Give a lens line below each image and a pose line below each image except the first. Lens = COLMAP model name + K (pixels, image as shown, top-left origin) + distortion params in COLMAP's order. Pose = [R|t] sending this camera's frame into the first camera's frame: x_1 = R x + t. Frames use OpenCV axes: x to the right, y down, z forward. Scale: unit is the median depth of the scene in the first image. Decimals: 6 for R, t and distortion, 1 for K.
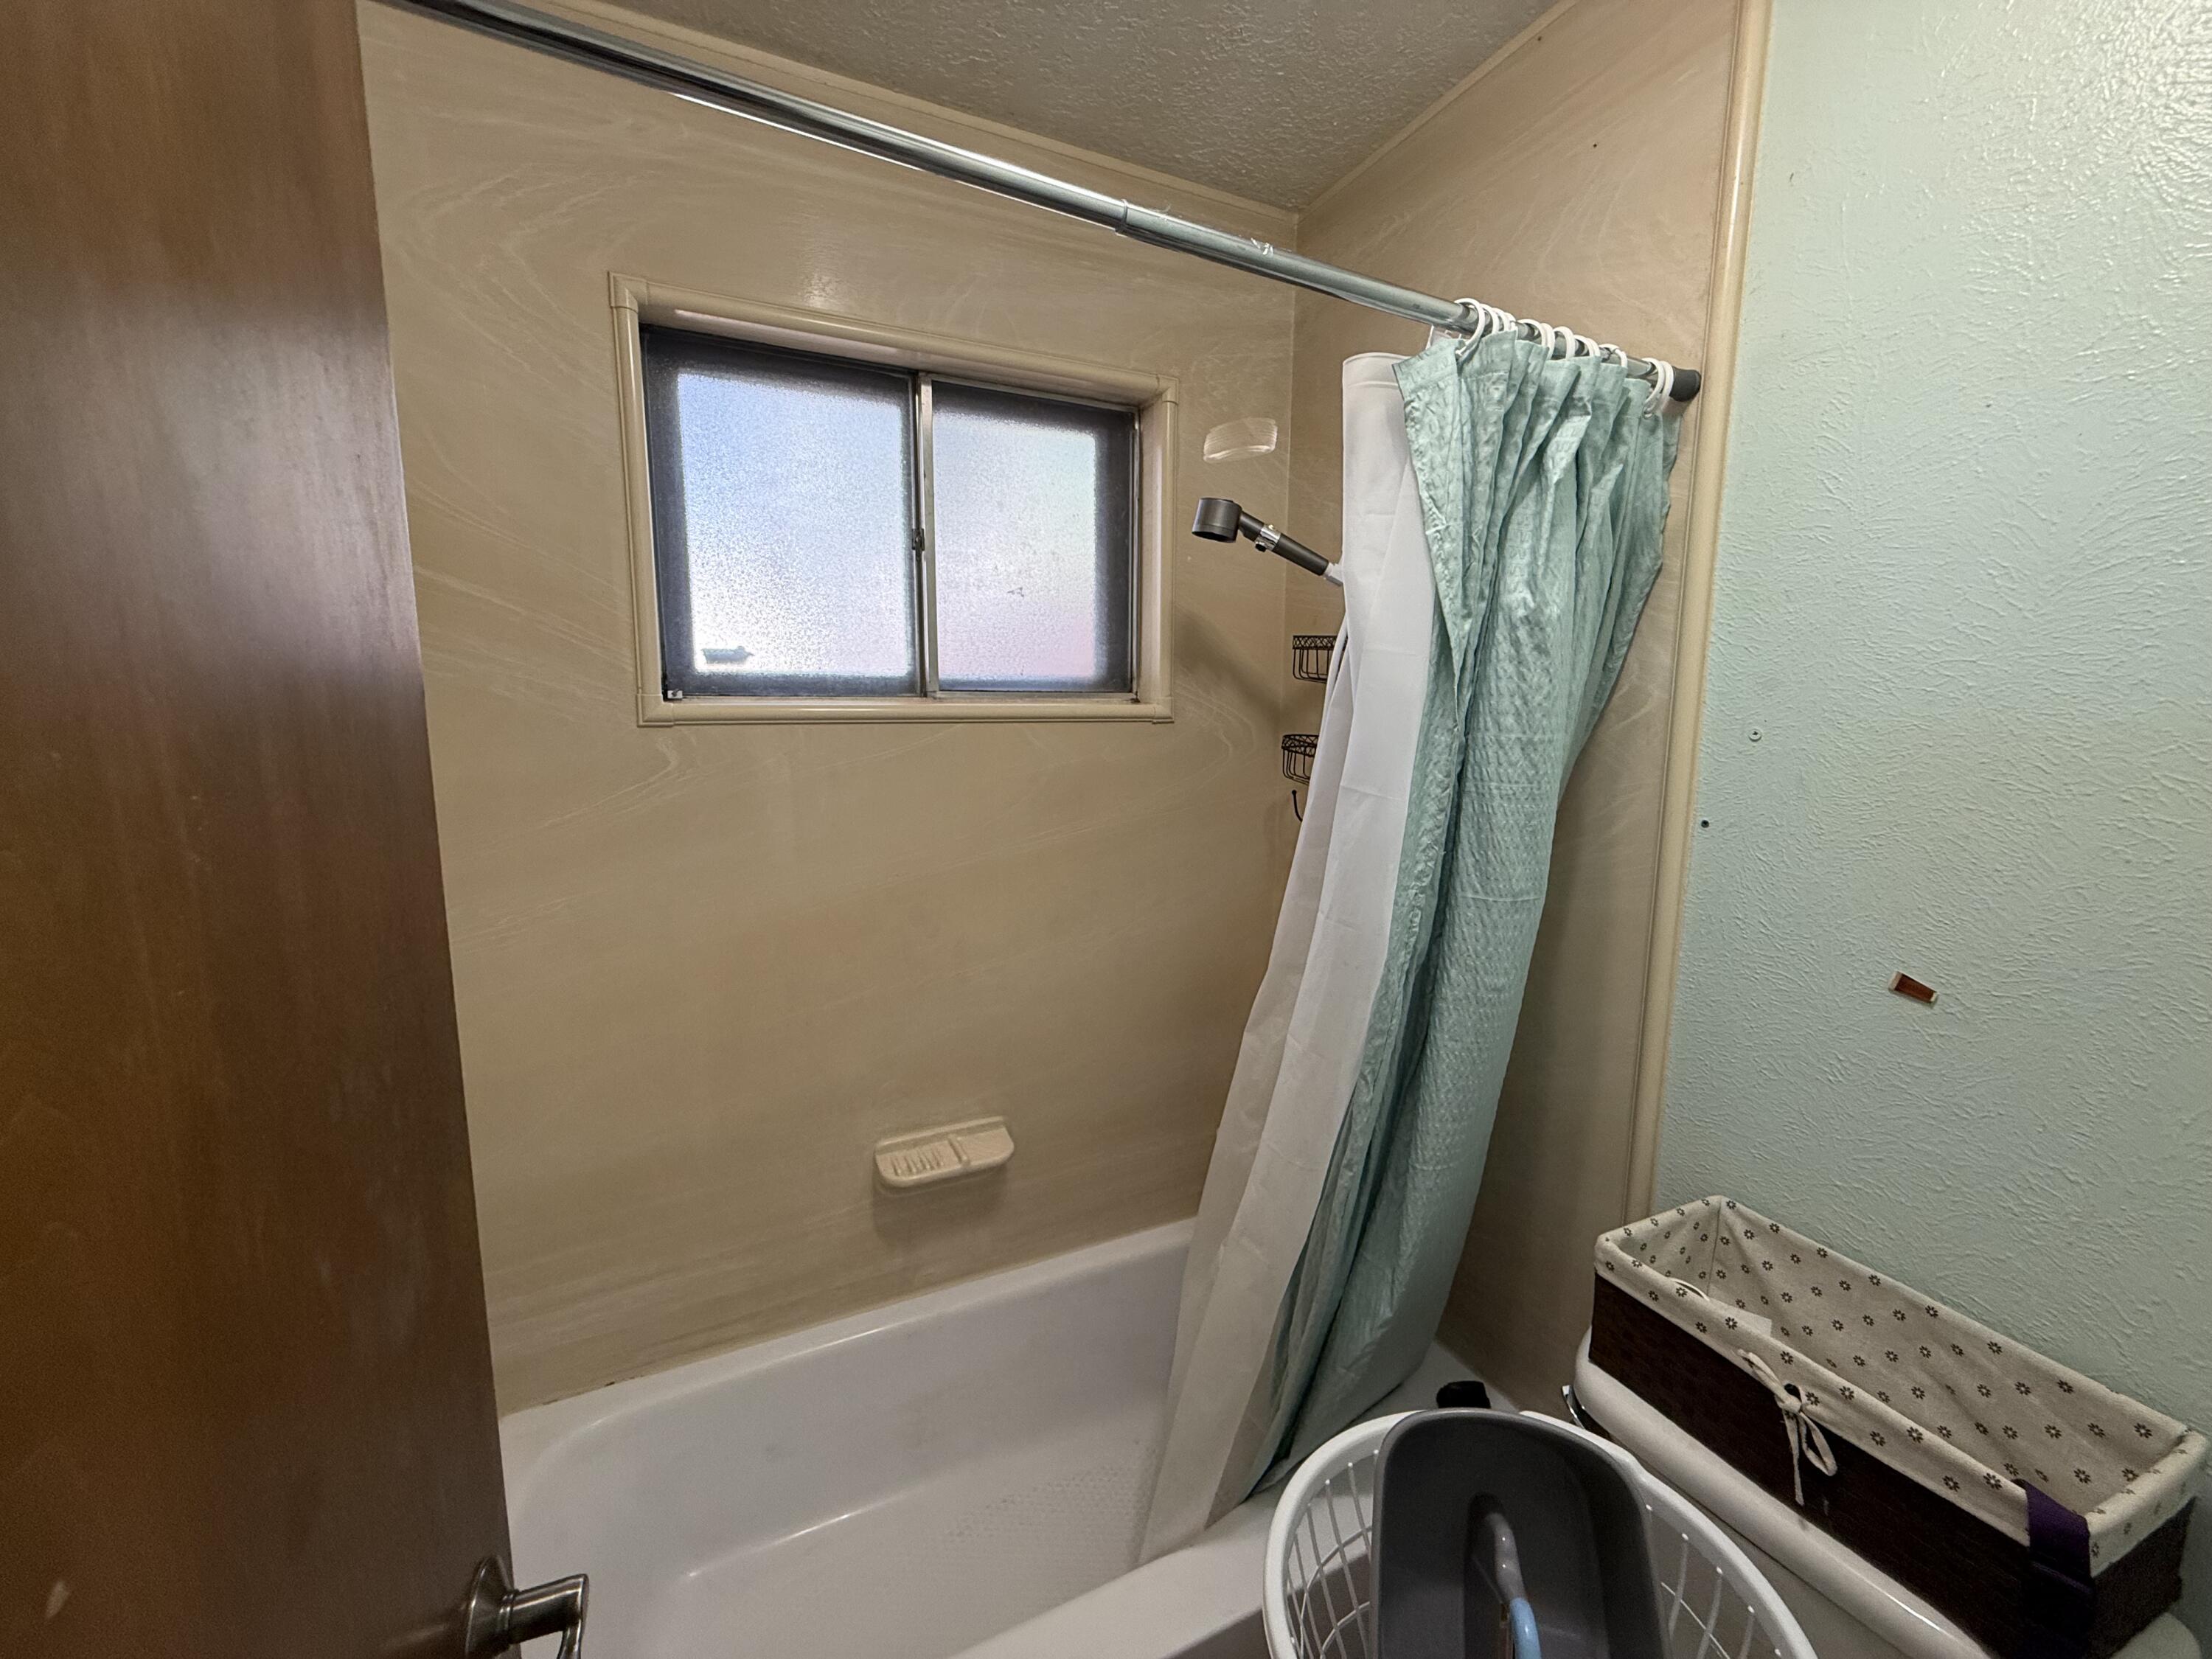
lens RADIAL K [[881.4, 0, 1109.9], [0, 881.4, 832.2], [0, 0, 1]] dist [-0.000012, -0.000010]
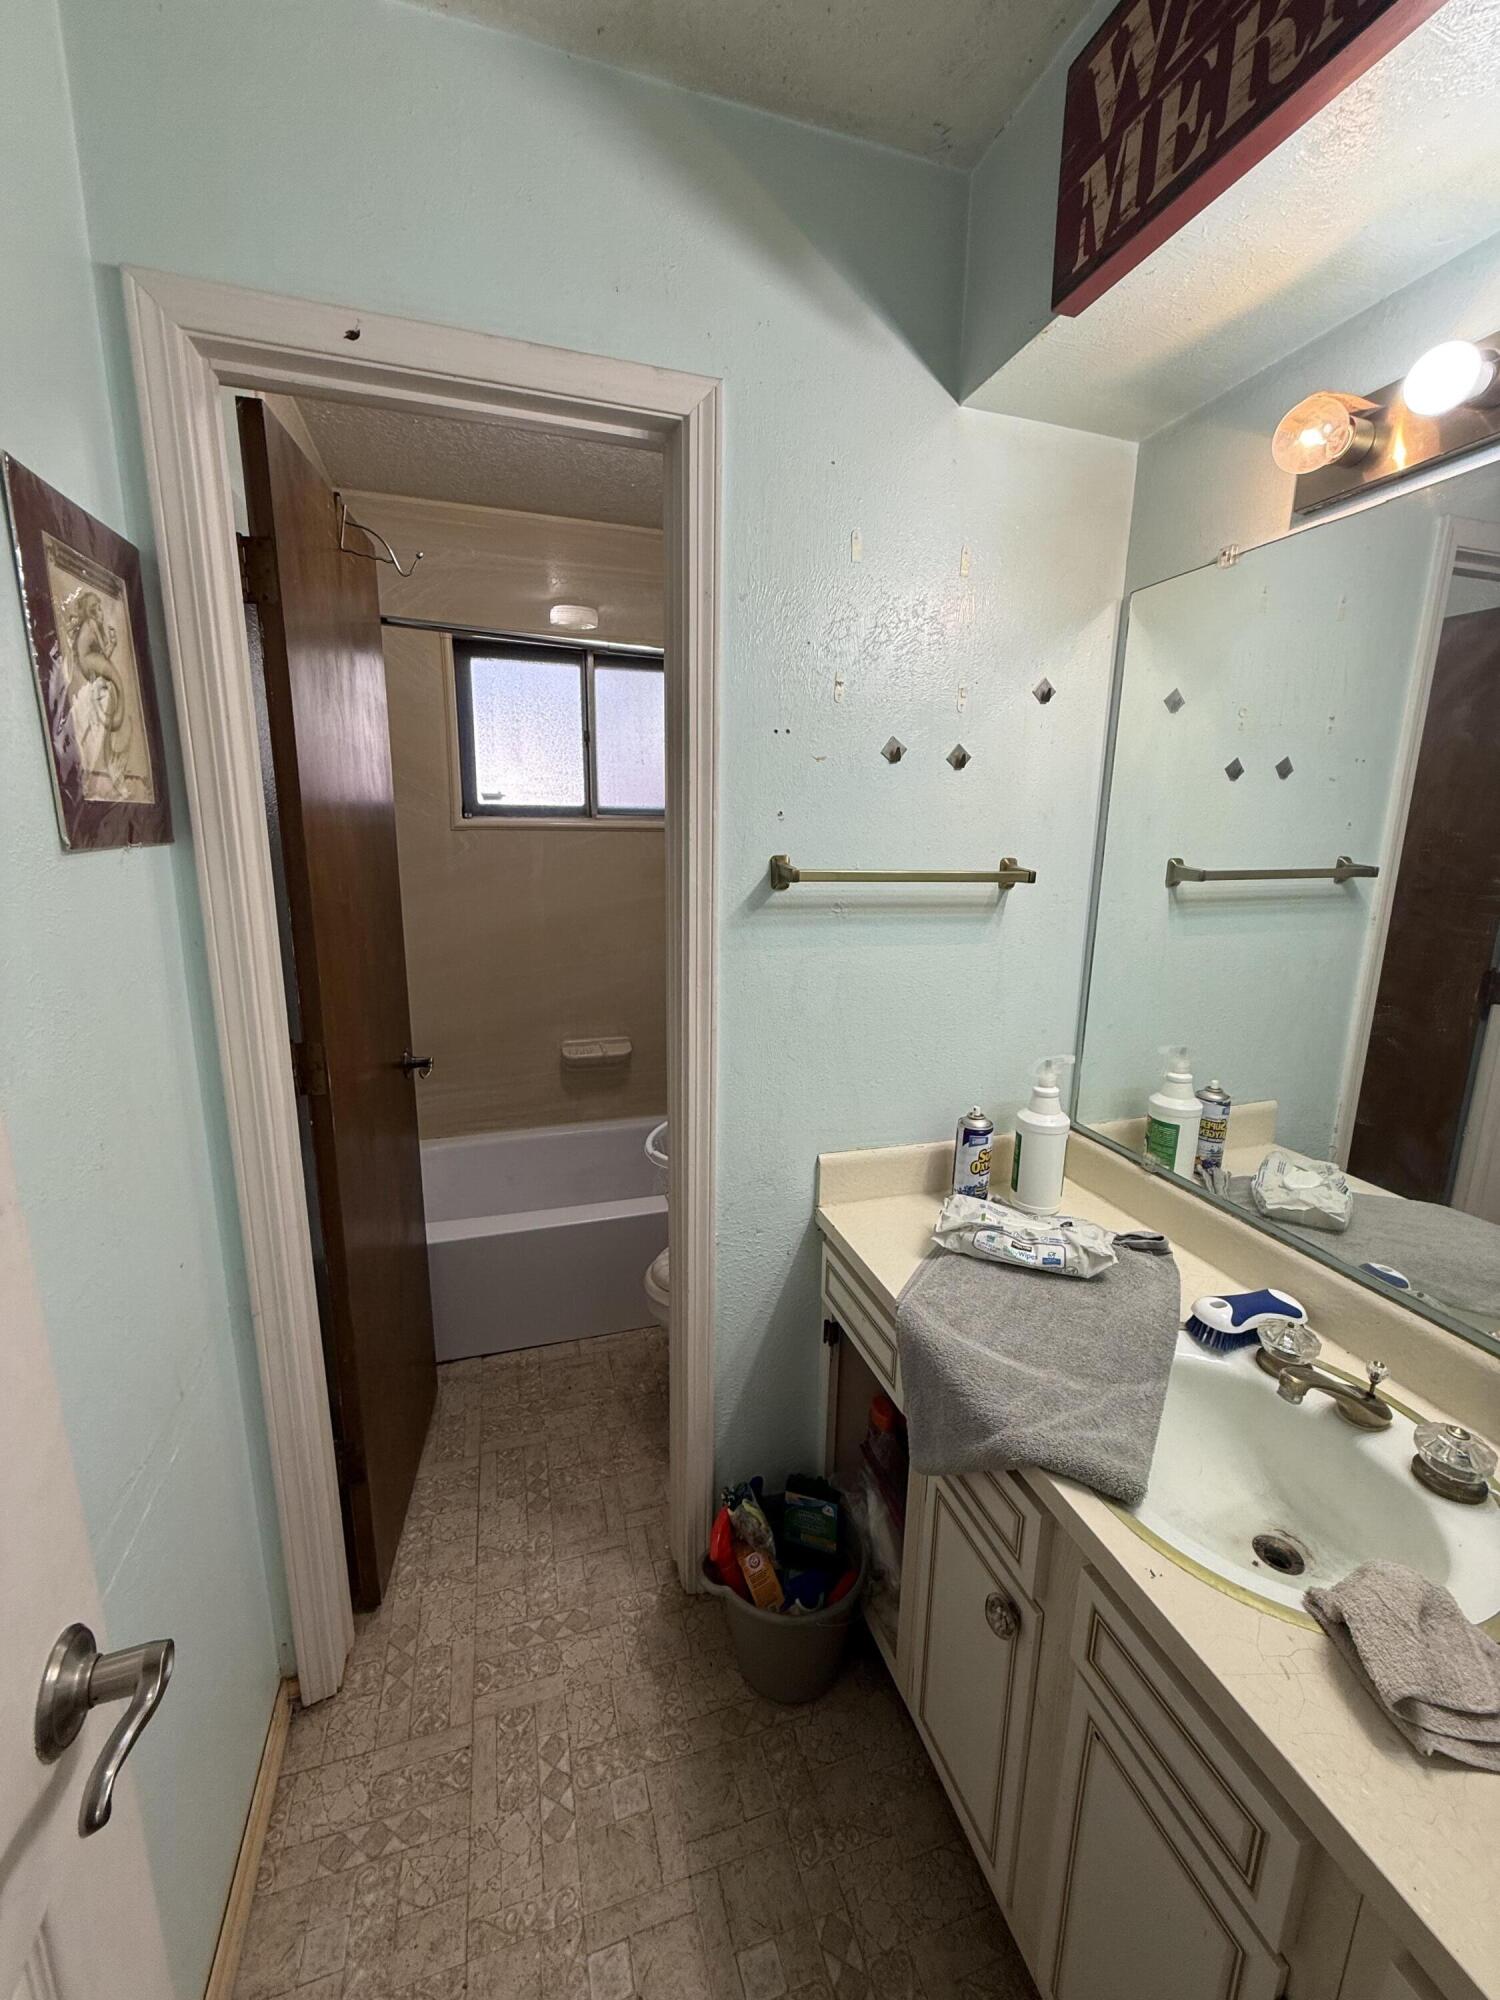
lens RADIAL K [[797.0, 0, 747.5], [0, 797.0, 996.4], [0, 0, 1]] dist [-0.000012, -0.000010]
pose [[0.987924, 0.036948, -0.150471, 0.440696], [-0.027944, 0.997715, 0.061521, 0.131830], [0.152400, -0.056573, 0.986698, -0.753875]]
